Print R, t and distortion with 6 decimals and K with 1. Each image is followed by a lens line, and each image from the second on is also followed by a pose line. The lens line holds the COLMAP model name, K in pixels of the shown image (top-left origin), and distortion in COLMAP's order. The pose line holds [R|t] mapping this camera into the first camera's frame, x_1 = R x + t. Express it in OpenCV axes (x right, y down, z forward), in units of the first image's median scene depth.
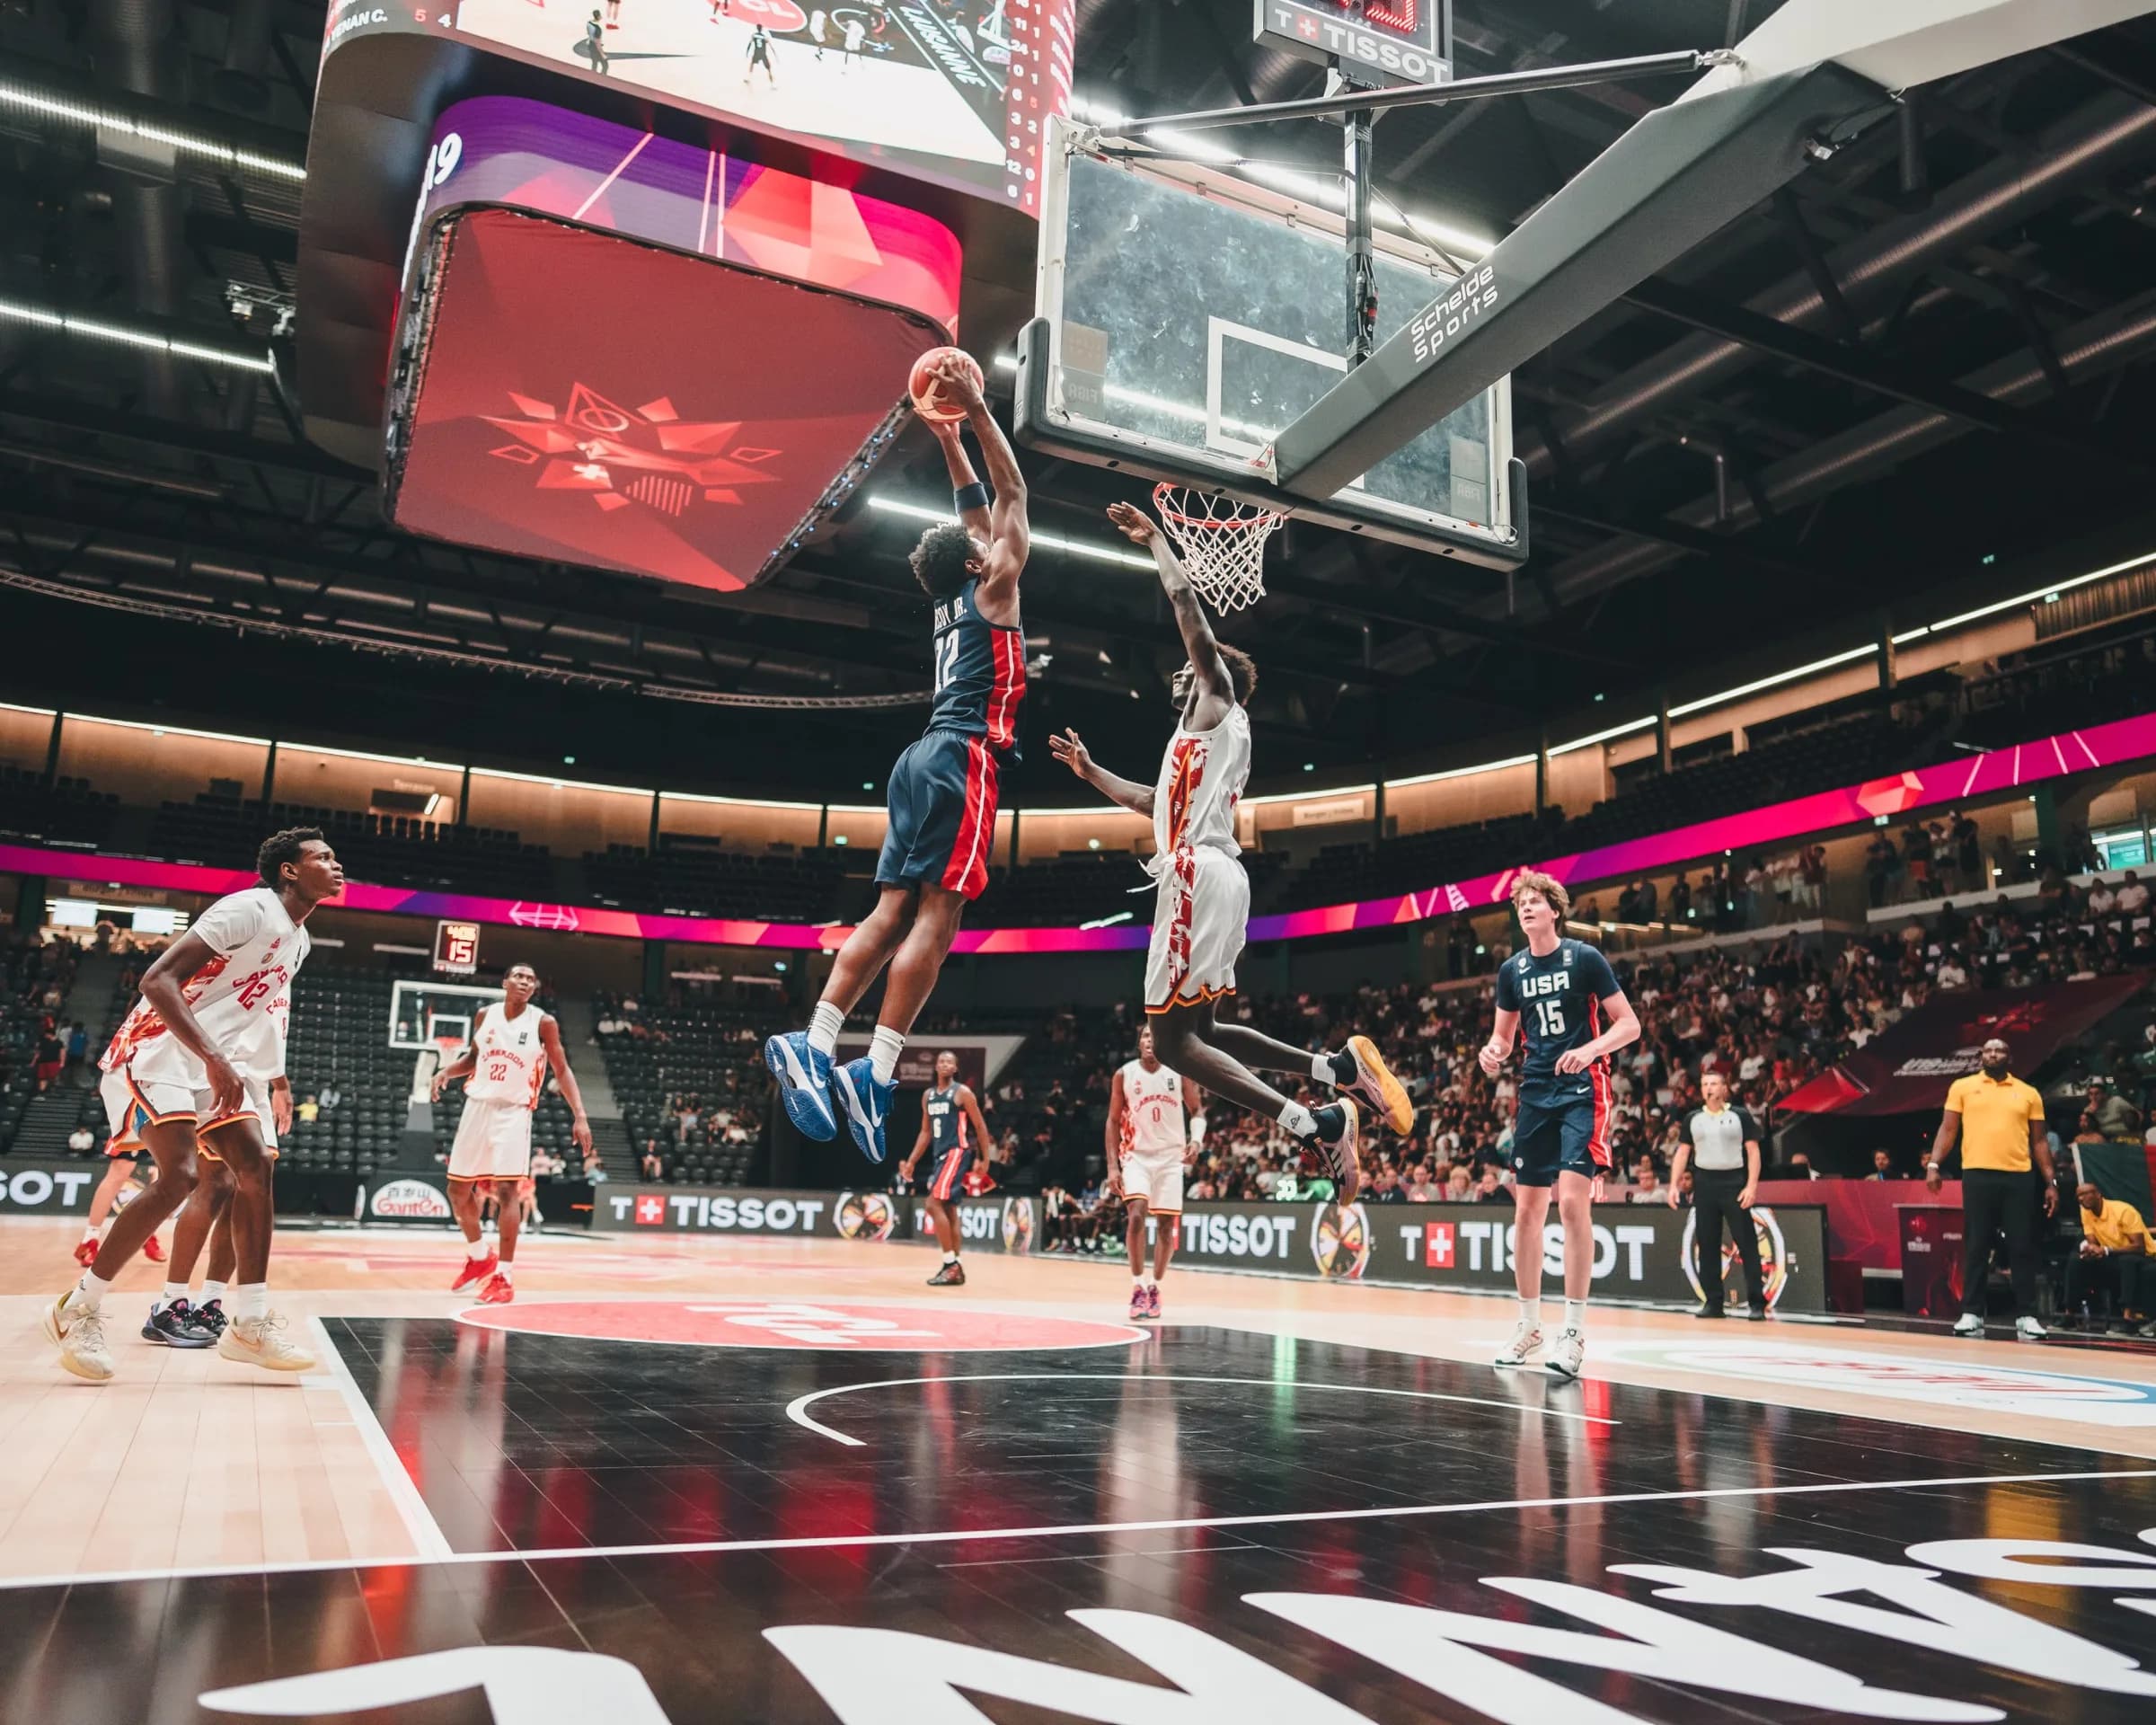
lens RADIAL K [[1693.8, 0, 1078.0], [0, 1693.8, 862.5], [0, 0, 1]] dist [-0.043935, 0.051053]
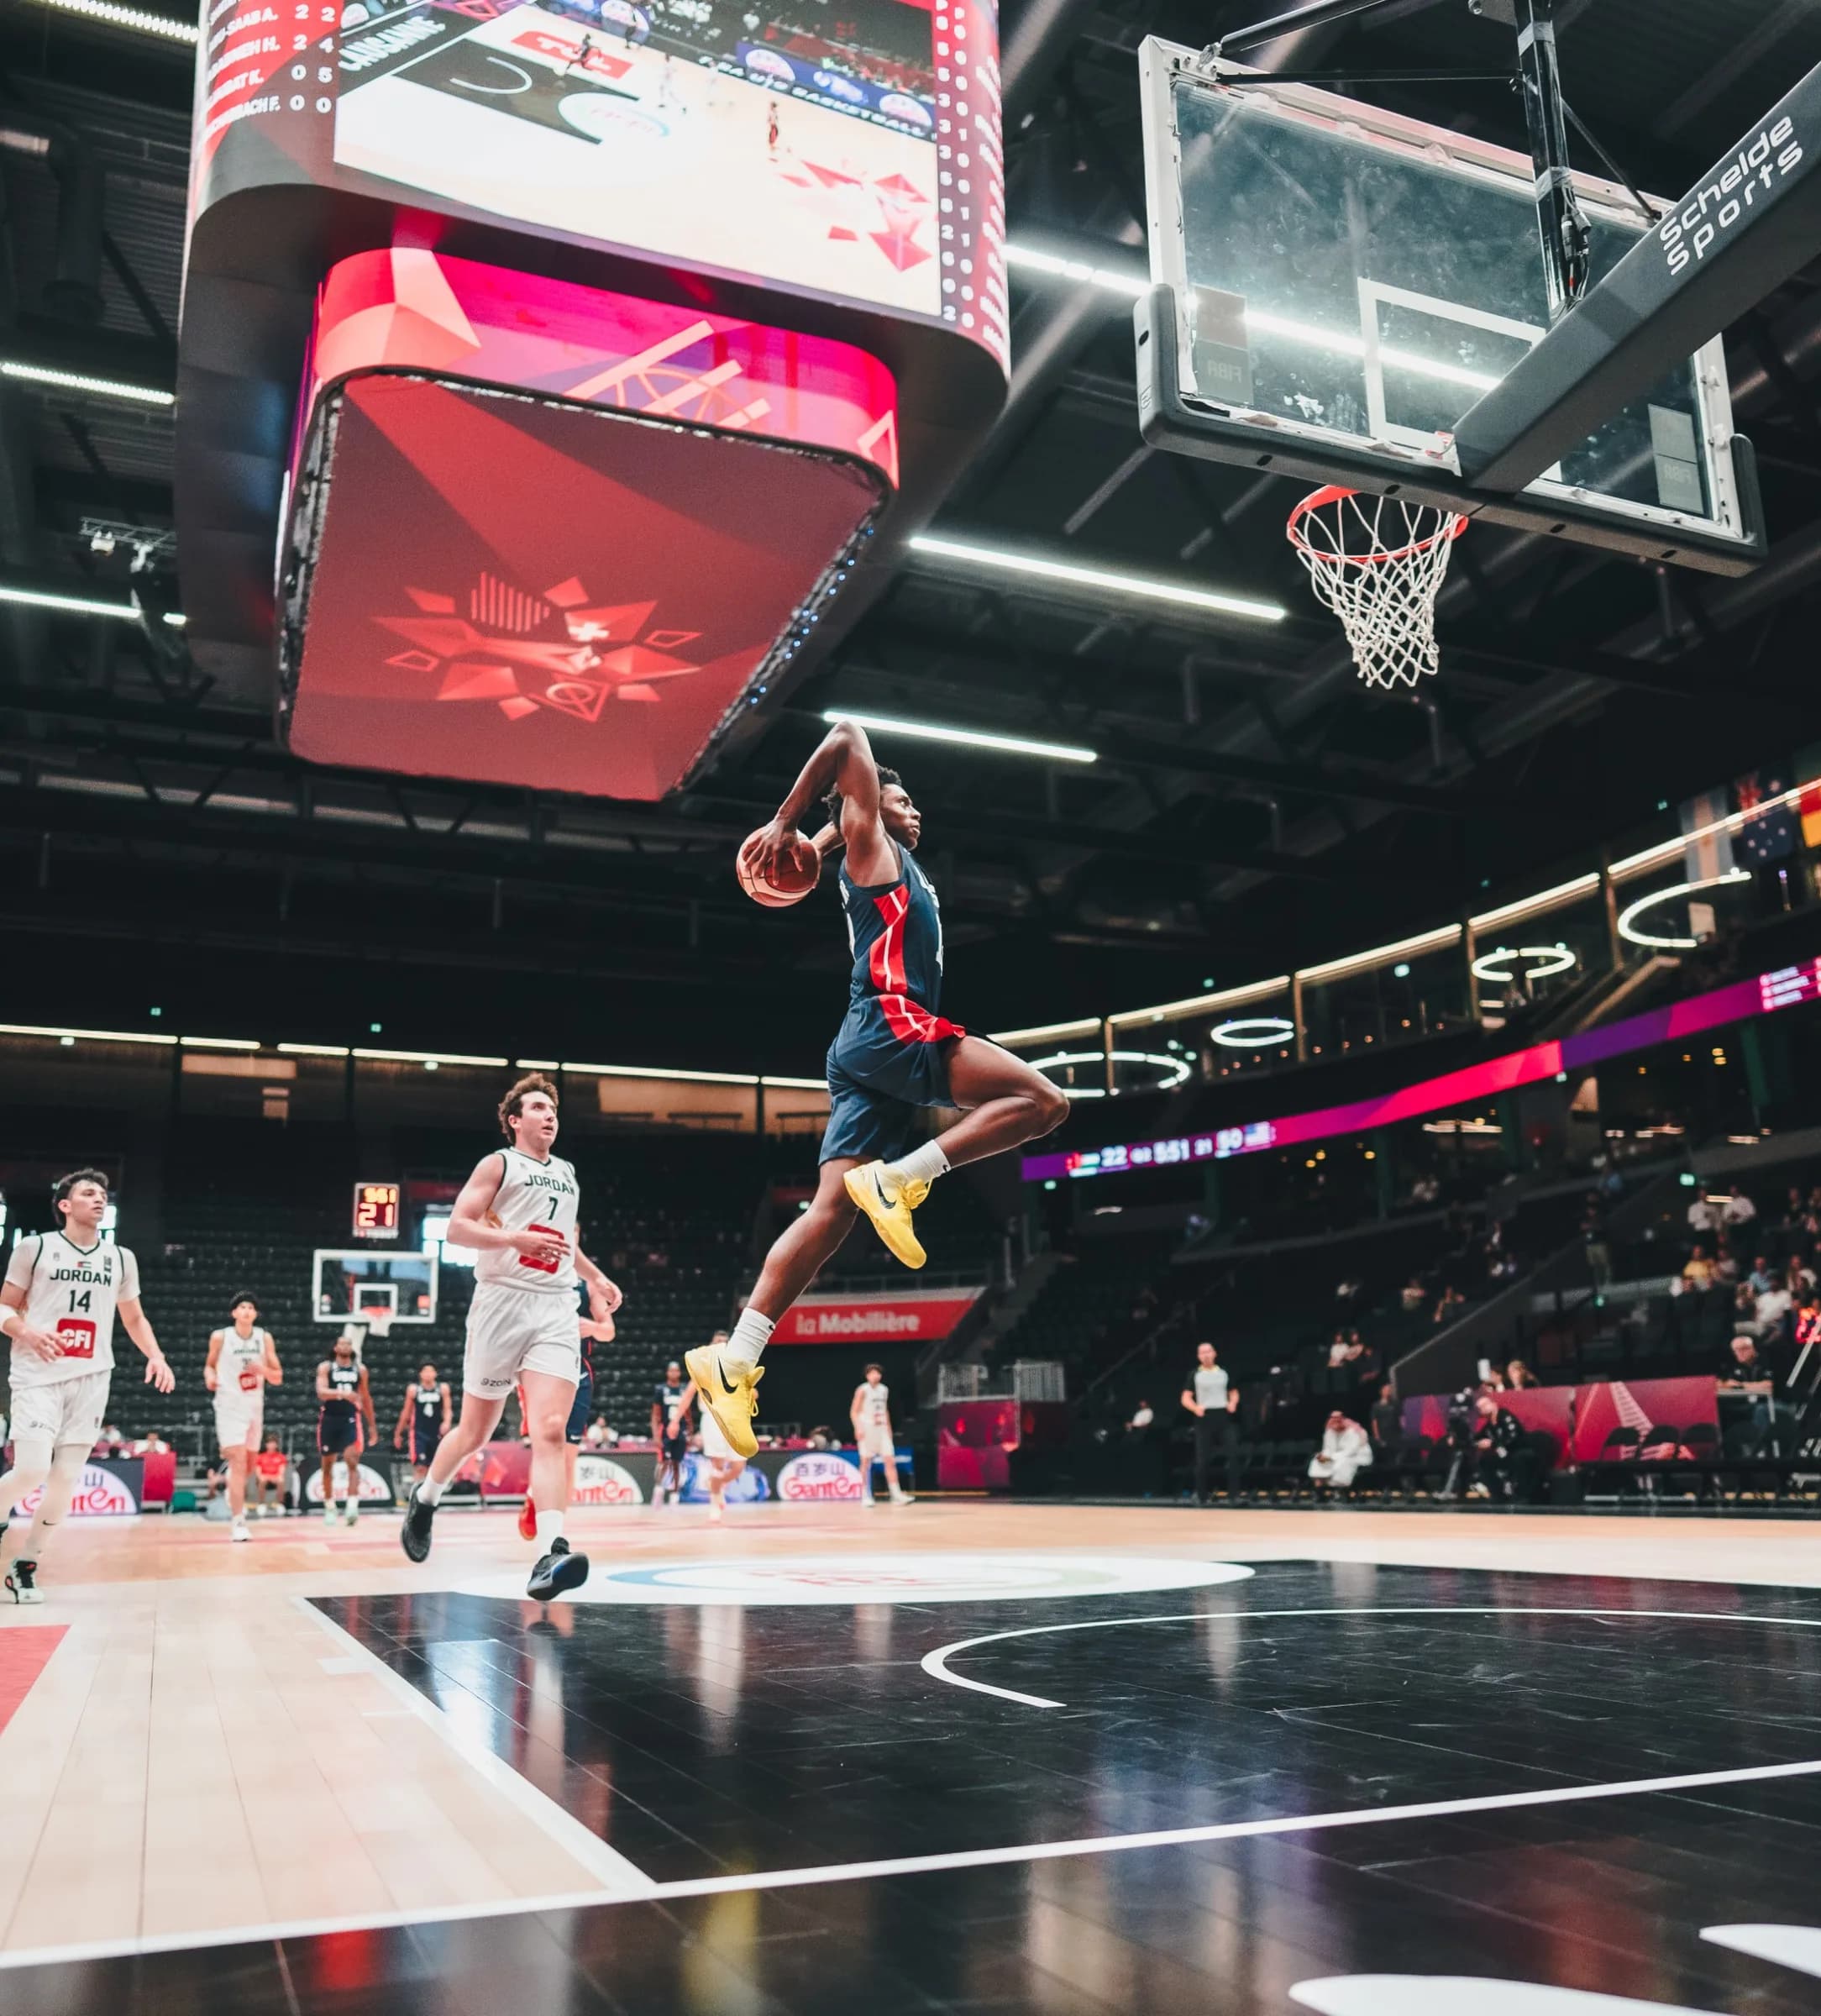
lens RADIAL K [[1809.9, 0, 902.7], [0, 1809.9, 1101.1], [0, 0, 1]] dist [-0.044881, 0.061058]
pose [[-0.997223, -0.006166, 0.074217, -0.339993], [-0.034767, 0.919851, -0.390725, 0.229133], [-0.065859, -0.392220, -0.917511, 1.139861]]
